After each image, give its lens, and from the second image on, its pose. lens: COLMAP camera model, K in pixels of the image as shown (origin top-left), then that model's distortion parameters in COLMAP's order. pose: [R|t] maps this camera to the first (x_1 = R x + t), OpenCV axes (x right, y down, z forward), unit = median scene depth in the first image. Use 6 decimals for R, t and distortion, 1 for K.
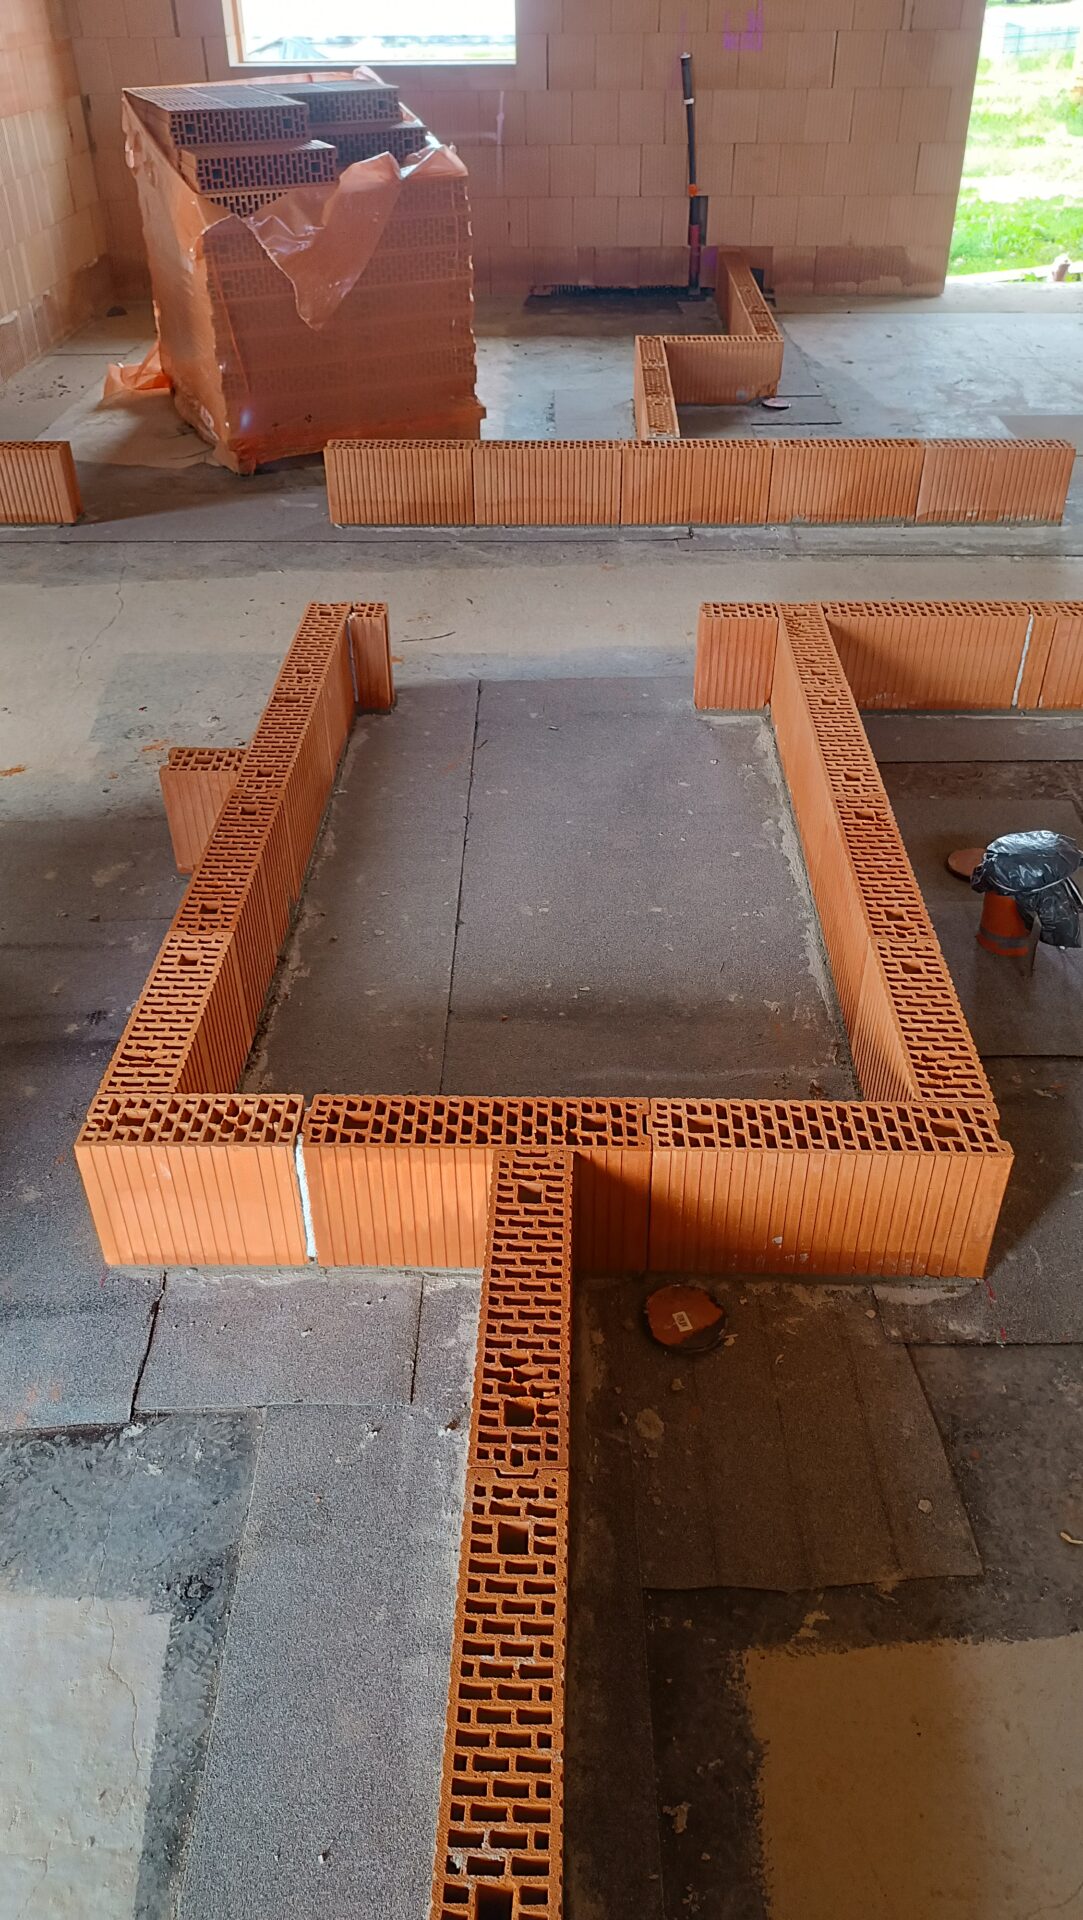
lens RADIAL K [[1388.5, 0, 535.7], [0, 1388.5, 951.4], [0, 0, 1]] dist [0.048529, -0.066202]
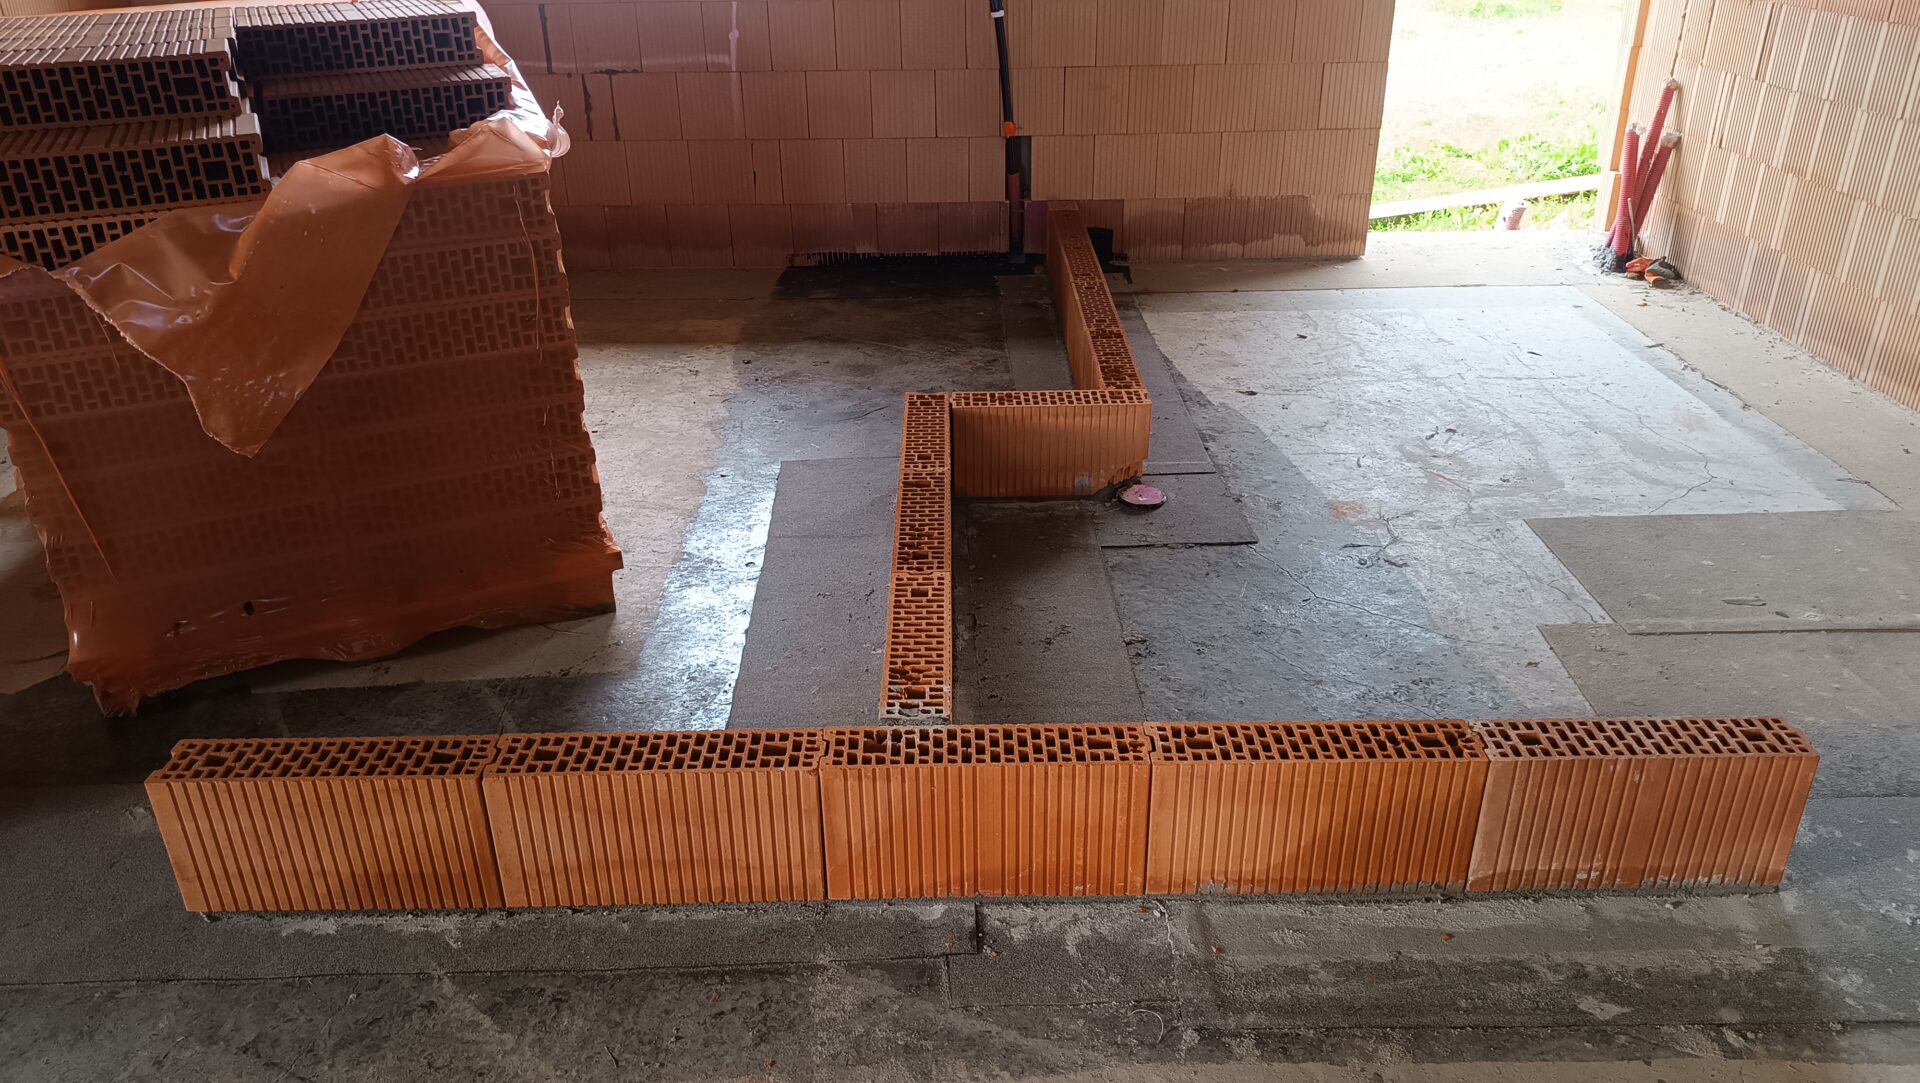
lens RADIAL K [[1388.5, 0, 962.6], [0, 1388.5, 545.6], [0, 0, 1]] dist [0.048529, -0.066202]
pose [[0.999082, -0.020806, 0.037453, 0.094094], [0.026646, 0.986284, -0.162892, -0.358419], [-0.033550, 0.163740, 0.985933, 0.548649]]
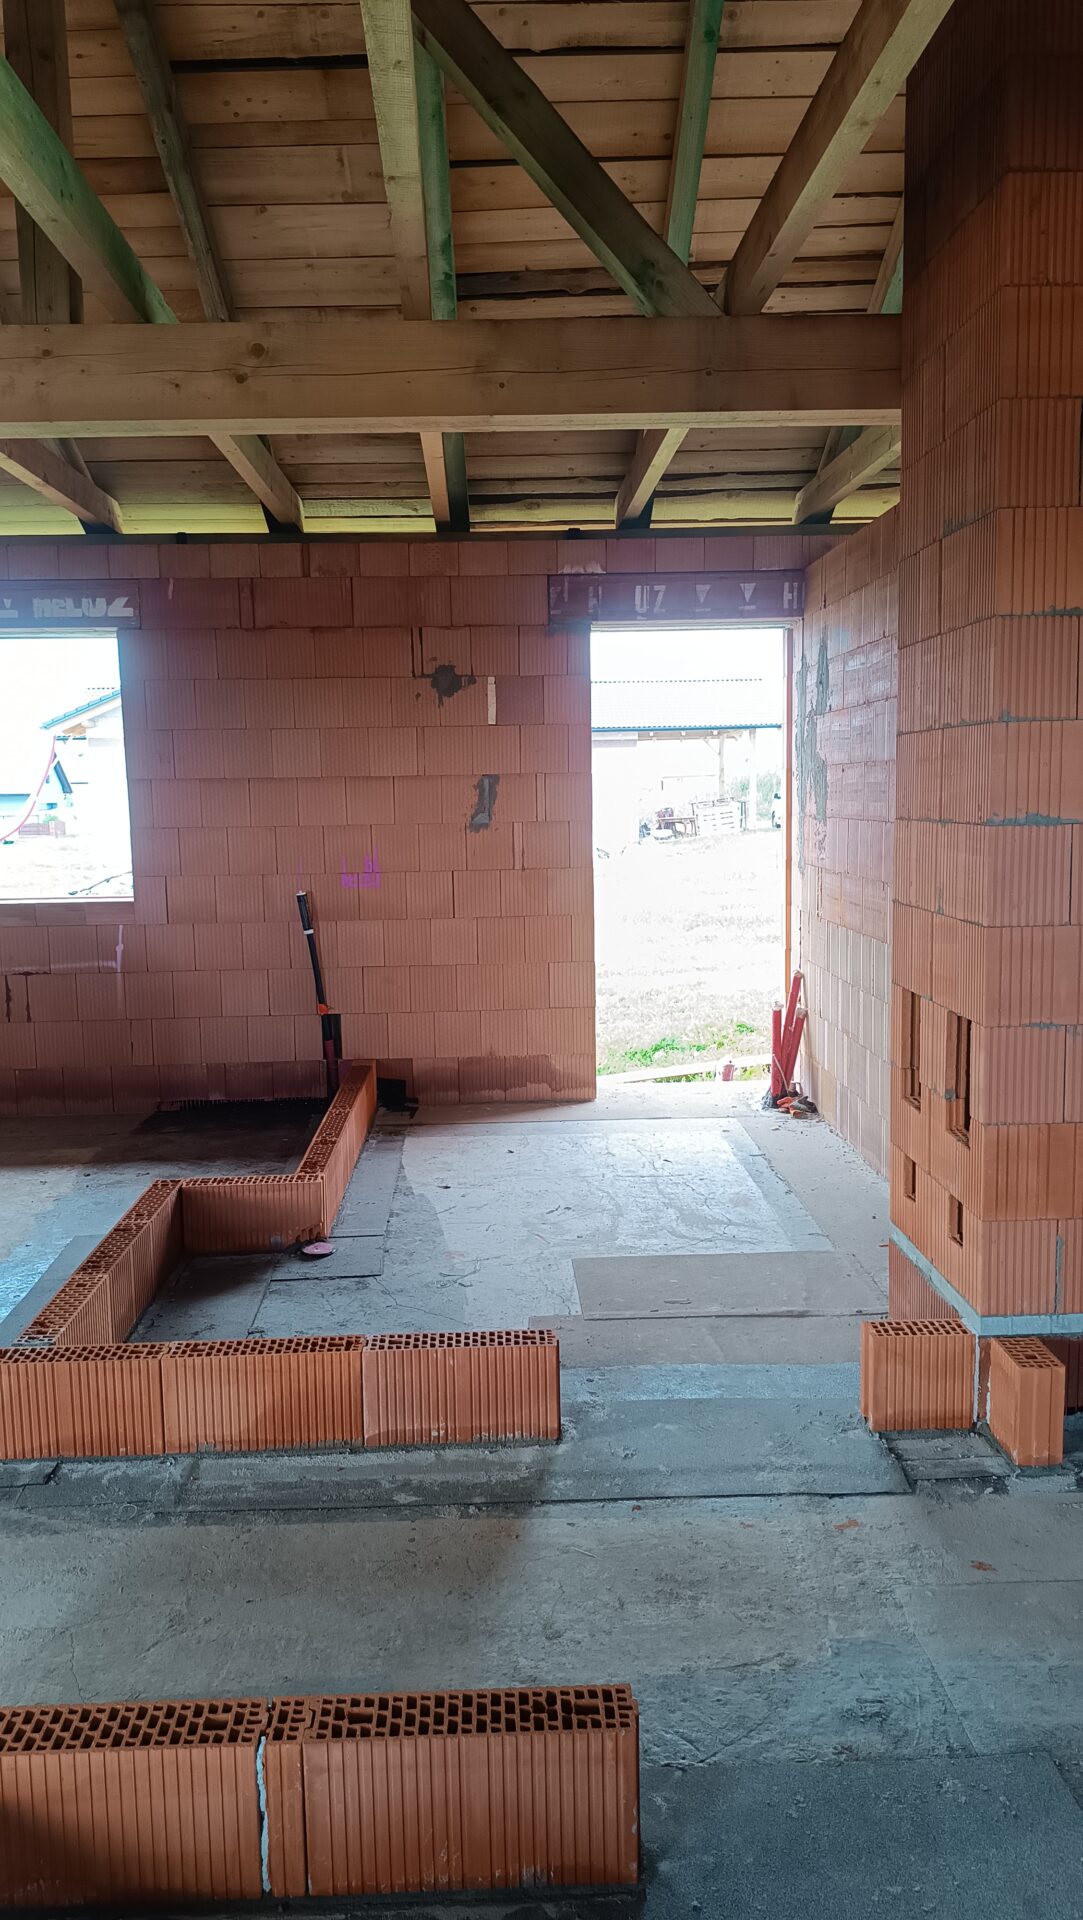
lens RADIAL K [[1365.5, 0, 544.2], [0, 1365.5, 962.2], [0, 0, 1]] dist [0.072364, -0.101425]
pose [[0.997715, -0.016203, 0.065589, 0.332221], [0.045542, 0.878386, -0.475778, -0.185146], [-0.049904, 0.477678, 0.877117, 0.234753]]
